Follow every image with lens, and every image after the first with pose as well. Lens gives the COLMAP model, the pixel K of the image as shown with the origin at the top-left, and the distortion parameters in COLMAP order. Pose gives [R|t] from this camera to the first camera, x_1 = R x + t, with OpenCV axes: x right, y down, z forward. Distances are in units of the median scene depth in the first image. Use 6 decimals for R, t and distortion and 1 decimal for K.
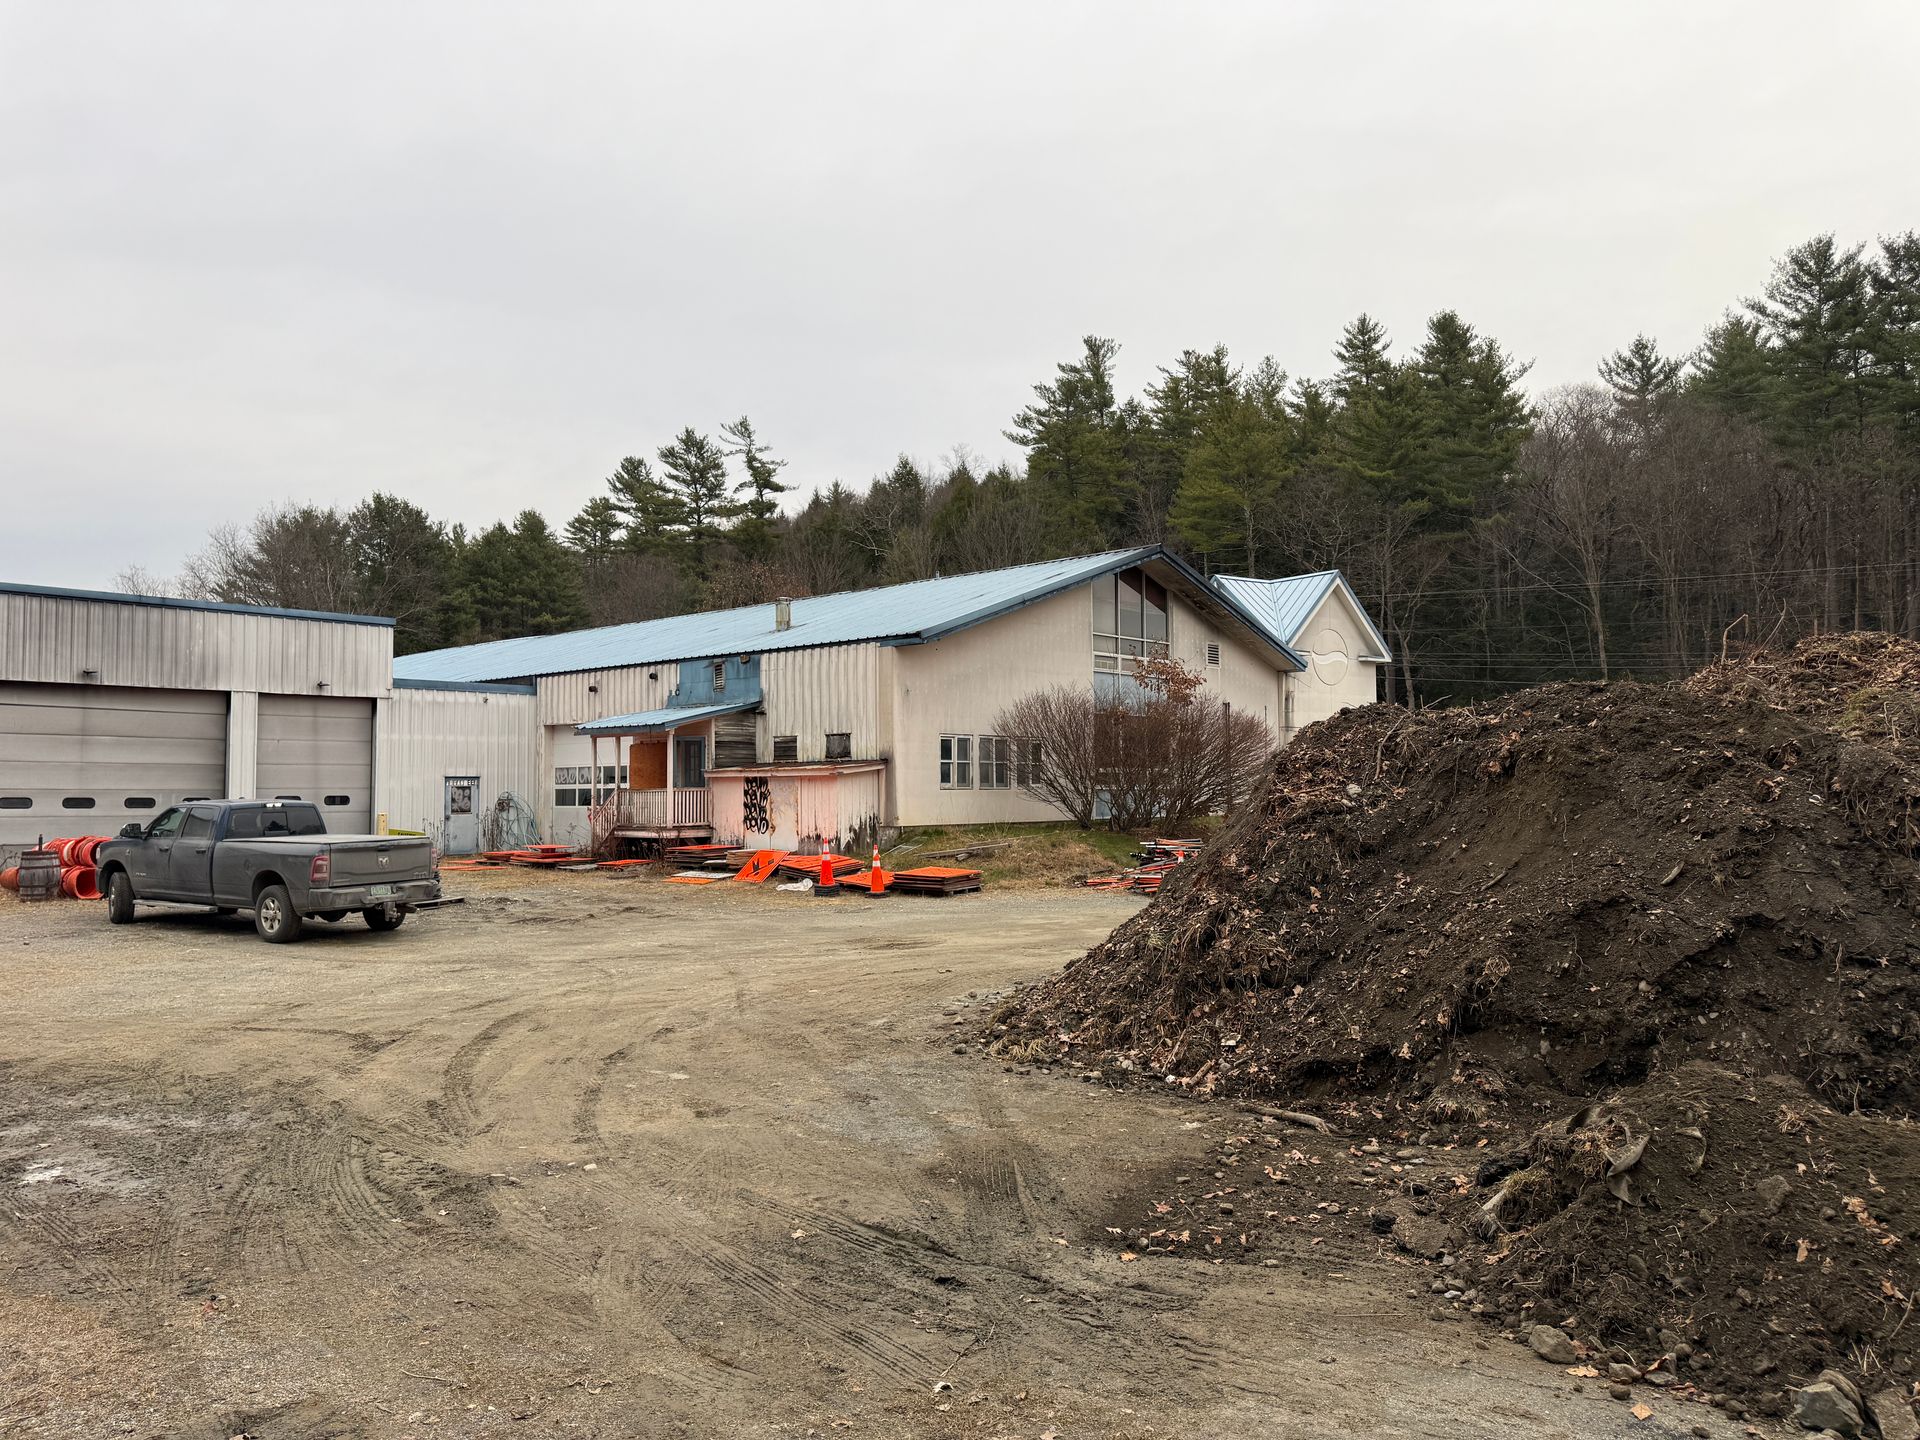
lens RADIAL K [[1349.0, 0, 969.0], [0, 1349.0, 699.8], [0, 0, 1]] dist [0.056200, -0.057792]
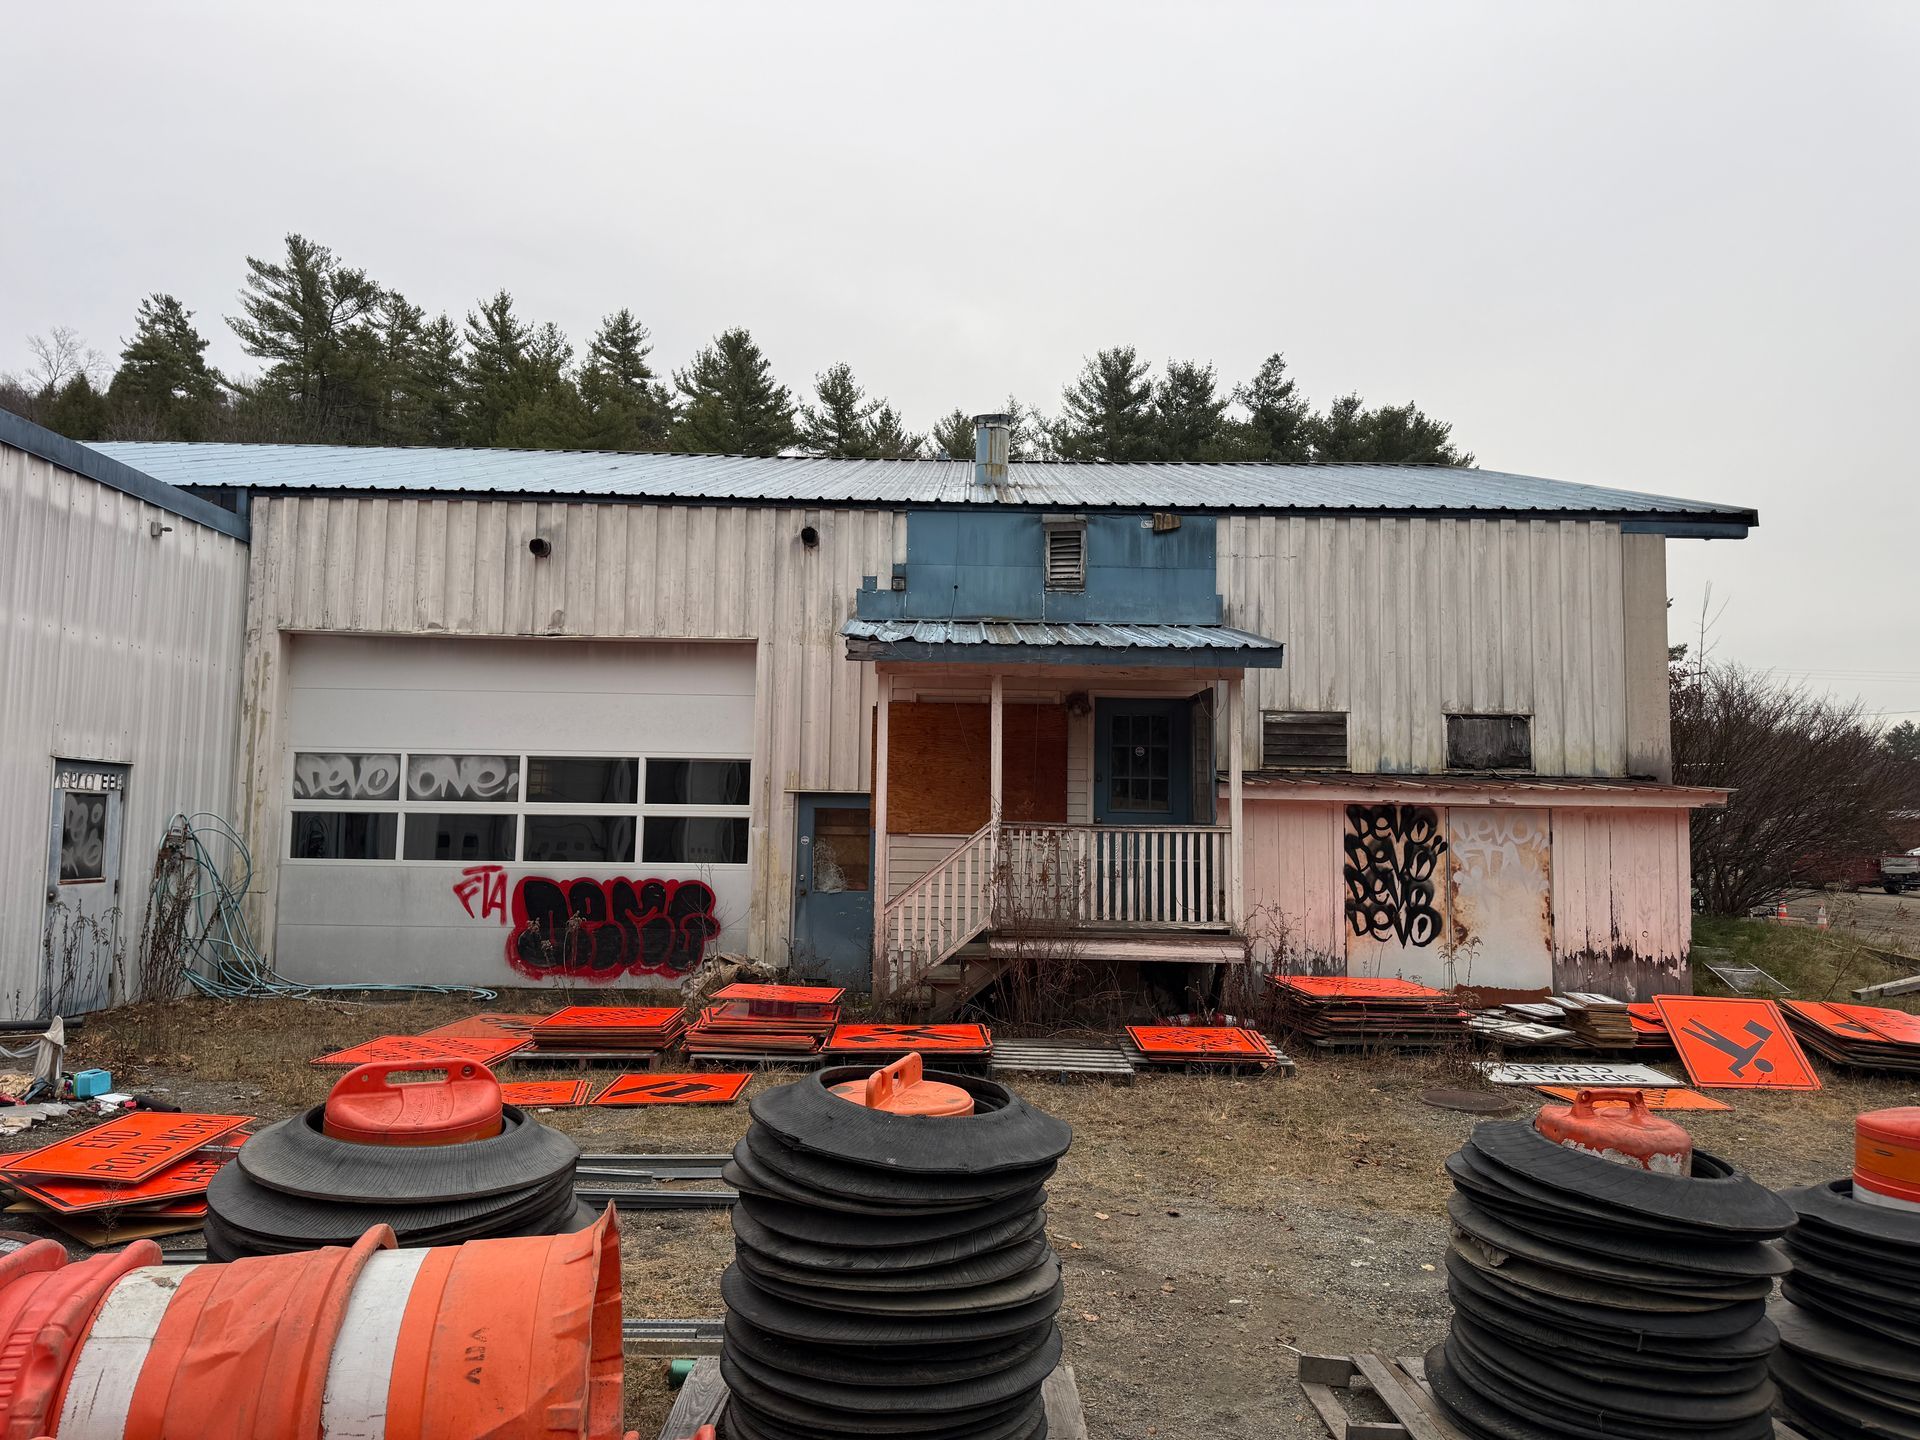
lens RADIAL K [[1349.0, 0, 963.6], [0, 1349.0, 718.1], [0, 0, 1]] dist [0.056200, -0.057792]
pose [[0.750588, 0.078921, 0.656040, -0.514441], [-0.066487, 0.996823, -0.043849, 0.056421], [-0.657417, -0.010706, 0.753451, 0.759681]]
